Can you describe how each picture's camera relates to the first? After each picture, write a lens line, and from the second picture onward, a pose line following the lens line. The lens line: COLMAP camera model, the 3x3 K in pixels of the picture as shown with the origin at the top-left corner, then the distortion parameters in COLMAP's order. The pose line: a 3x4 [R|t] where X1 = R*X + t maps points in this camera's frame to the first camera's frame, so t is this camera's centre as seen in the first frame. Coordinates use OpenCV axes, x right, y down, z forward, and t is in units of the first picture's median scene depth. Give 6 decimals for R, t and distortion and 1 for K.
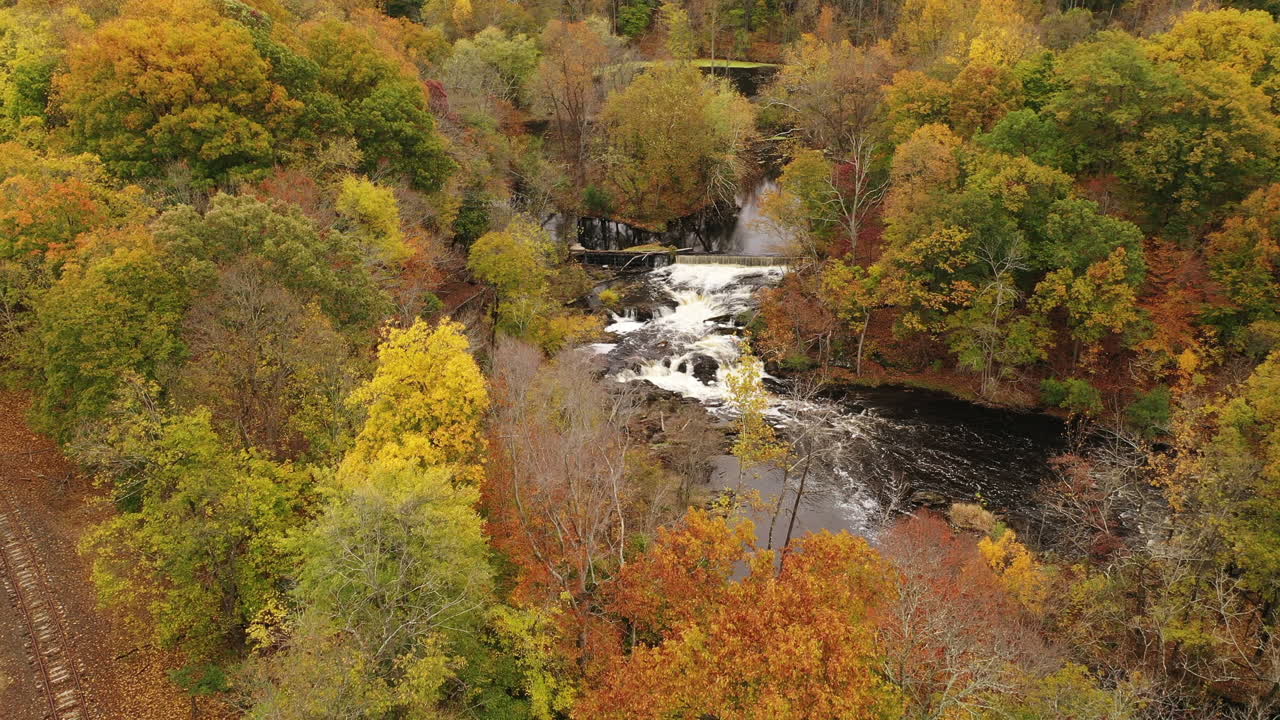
lens RADIAL K [[1567.1, 0, 639.9], [0, 1567.1, 365.7], [0, 0, 1]] dist [-0.102409, 0.000000]
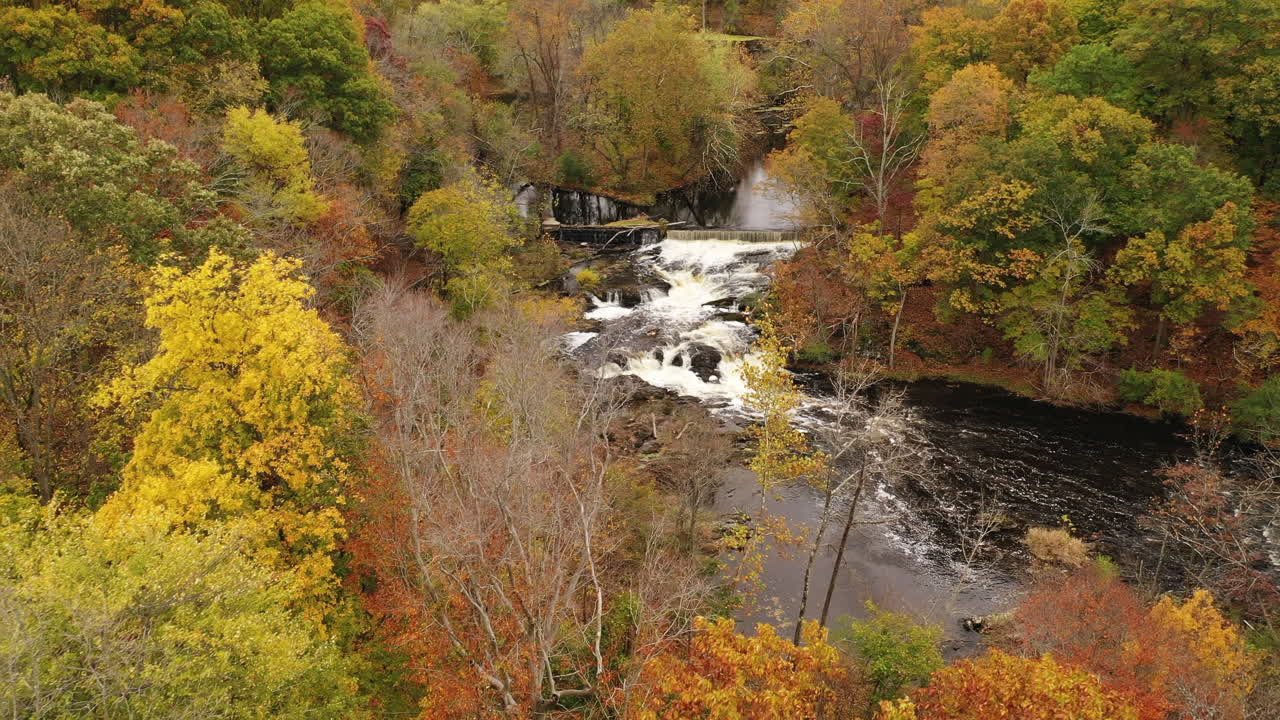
lens RADIAL K [[1567.1, 0, 639.4], [0, 1567.1, 355.1], [0, 0, 1]] dist [-0.102409, 0.000000]
pose [[0.999934, -0.007486, 0.008766, -0.000054], [0.007569, 0.999927, -0.009372, 0.006556], [-0.008695, 0.009438, 0.999918, 0.191193]]
